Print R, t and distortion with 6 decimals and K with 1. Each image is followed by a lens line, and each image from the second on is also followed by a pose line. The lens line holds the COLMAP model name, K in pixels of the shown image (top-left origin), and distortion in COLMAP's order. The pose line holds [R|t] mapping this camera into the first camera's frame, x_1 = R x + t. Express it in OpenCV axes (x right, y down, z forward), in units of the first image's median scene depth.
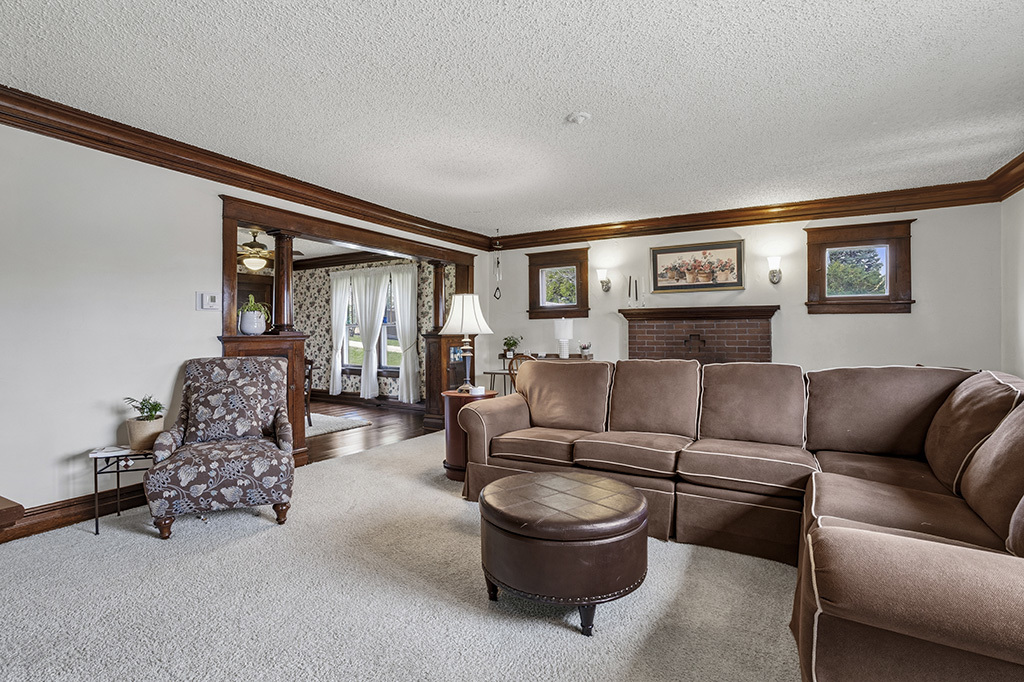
lens RADIAL K [[486.8, 0, 498.2], [0, 486.8, 325.9], [0, 0, 1]] dist [-0.020729, 0.001026]
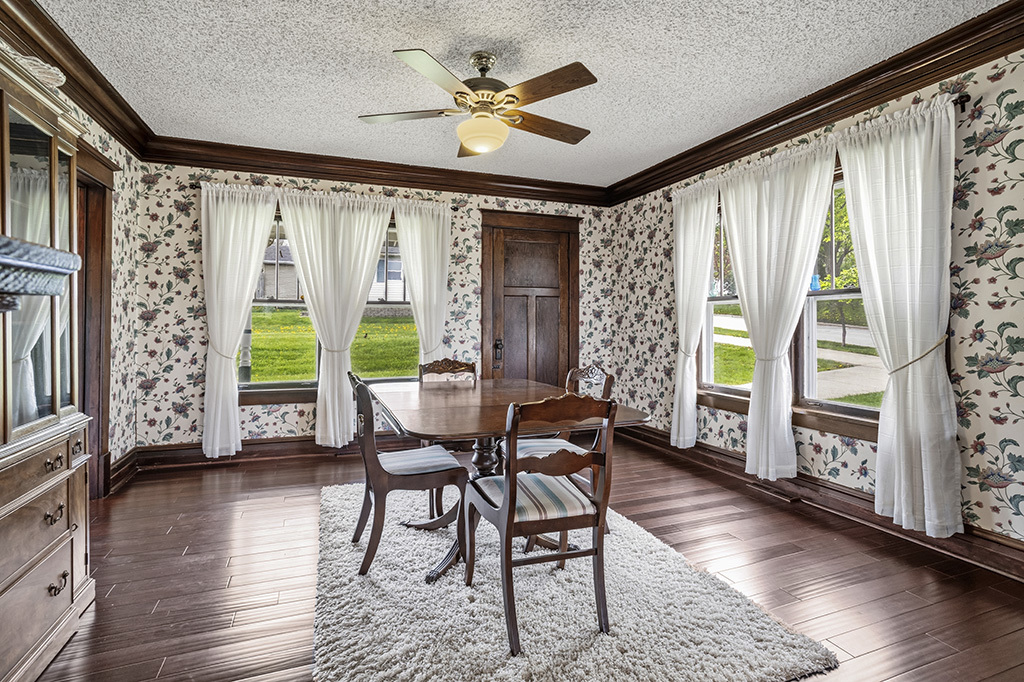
lens RADIAL K [[486.8, 0, 498.2], [0, 486.8, 325.9], [0, 0, 1]] dist [-0.020729, 0.001026]
pose [[0.783741, 0.010543, -0.620999, -0.186762], [0.003689, 0.999759, 0.021629, 0.013019], [0.621077, -0.019243, 0.783513, 0.525360]]
